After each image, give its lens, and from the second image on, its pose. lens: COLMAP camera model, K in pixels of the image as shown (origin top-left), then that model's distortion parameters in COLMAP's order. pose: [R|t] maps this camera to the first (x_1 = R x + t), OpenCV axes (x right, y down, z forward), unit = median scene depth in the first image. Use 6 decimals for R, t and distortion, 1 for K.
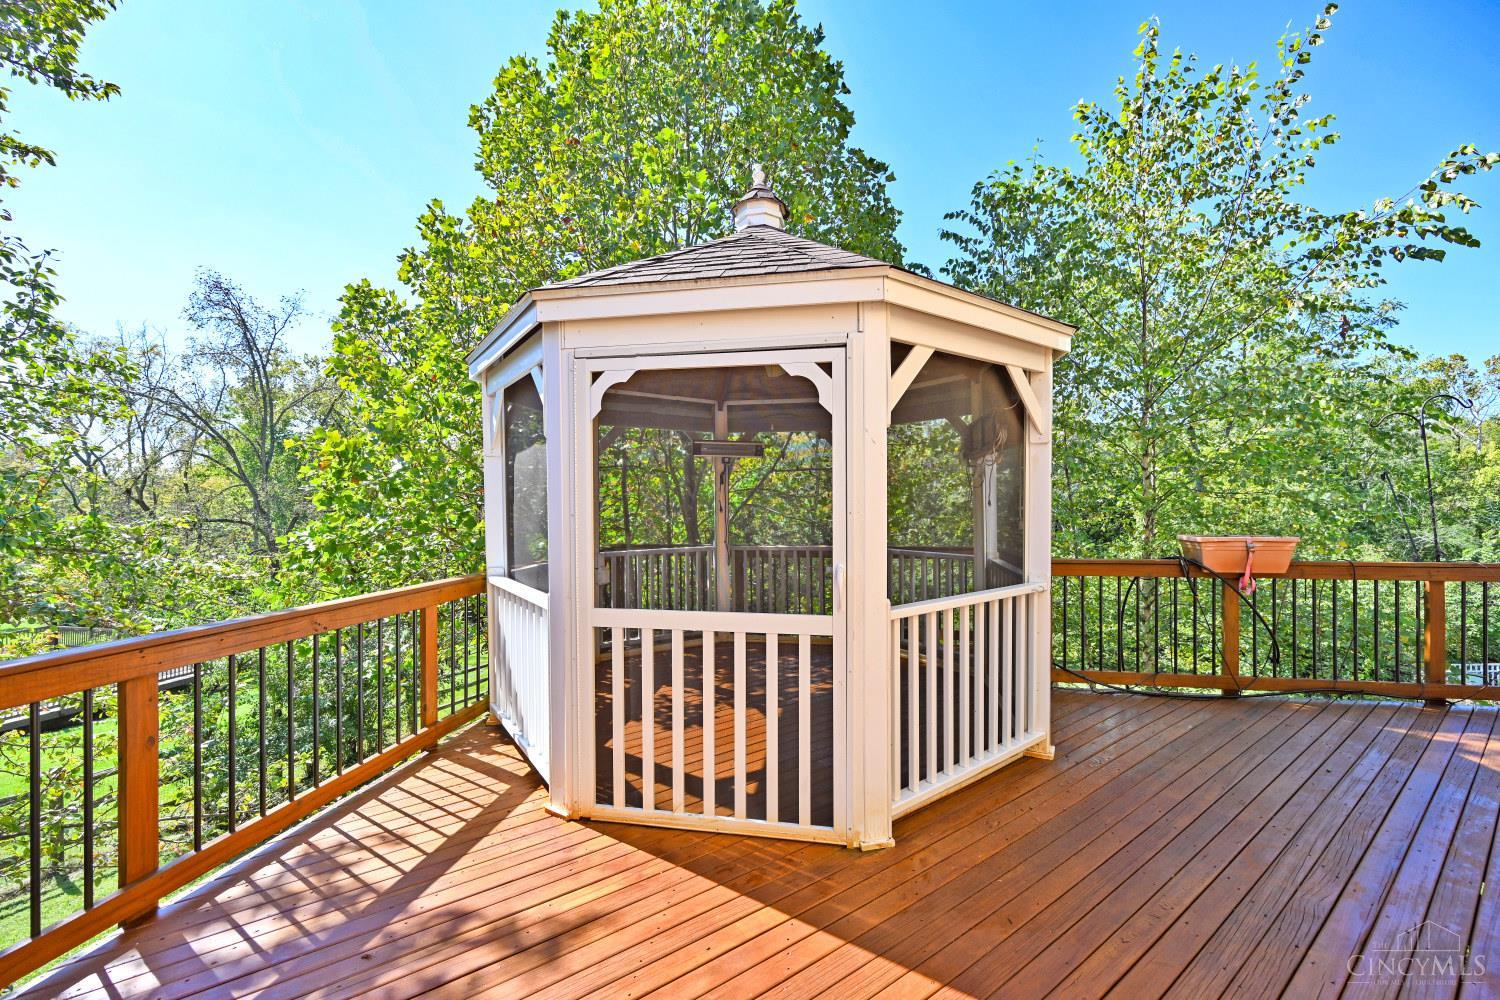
lens RADIAL K [[593.9, 0, 751.5], [0, 593.9, 502.8], [0, 0, 1]] dist [0.004002, 0.000209]
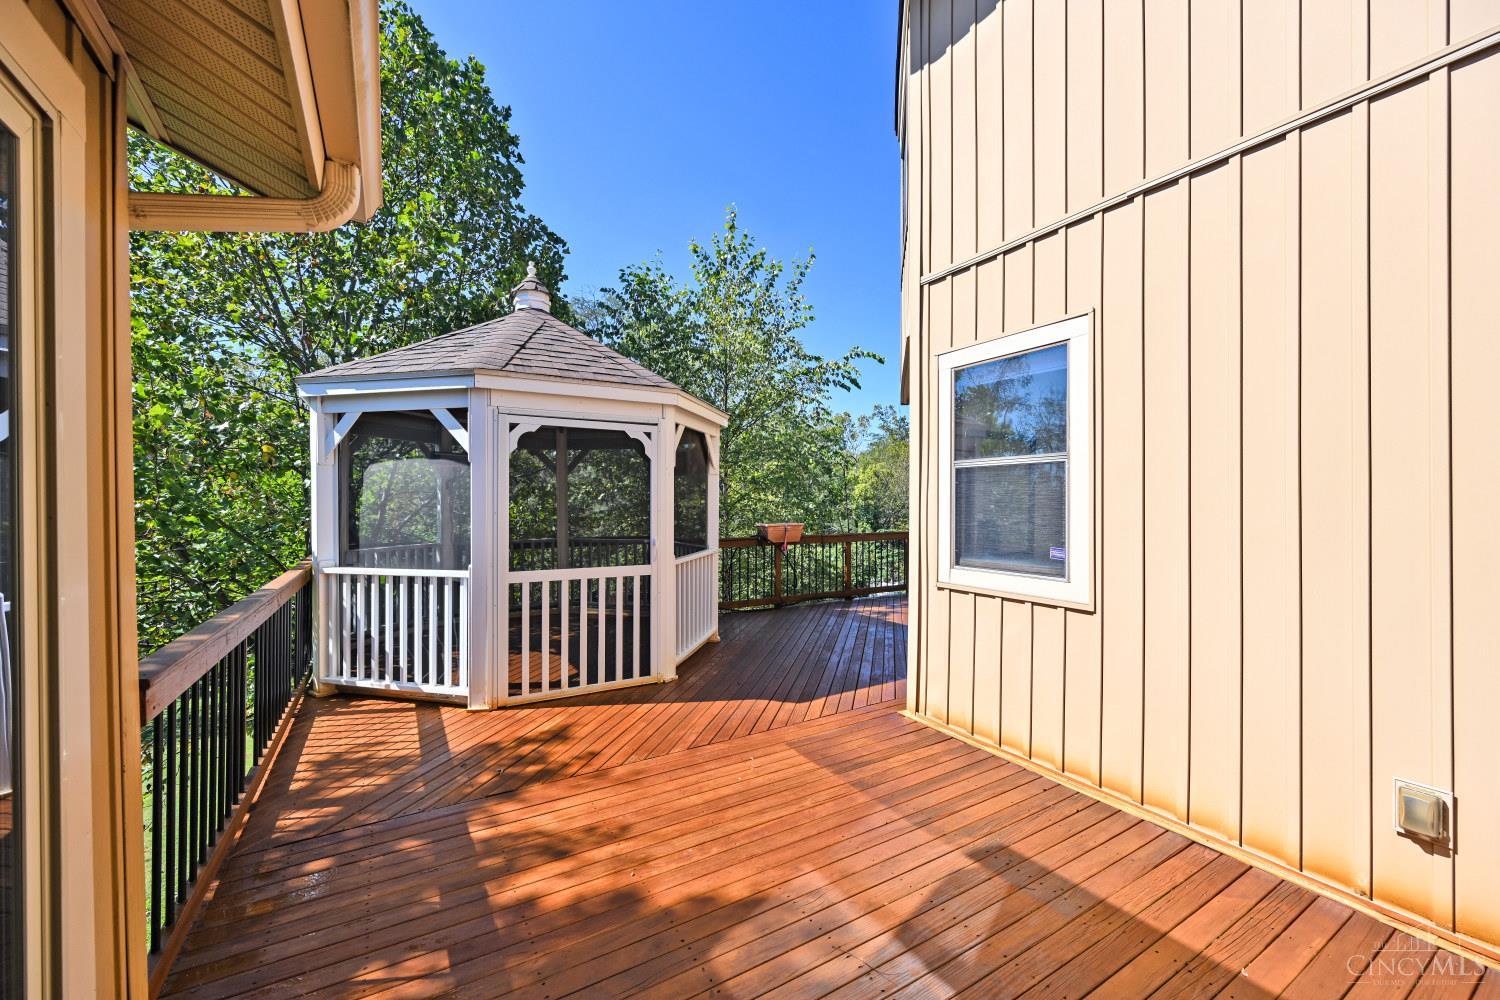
lens RADIAL K [[593.9, 0, 750.2], [0, 593.9, 500.8], [0, 0, 1]] dist [0.004002, 0.000209]
pose [[0.759236, 0.006955, 0.650778, -0.788459], [-0.002527, 0.999967, -0.007738, -0.001840], [-0.650810, 0.004230, 0.759229, -0.603937]]
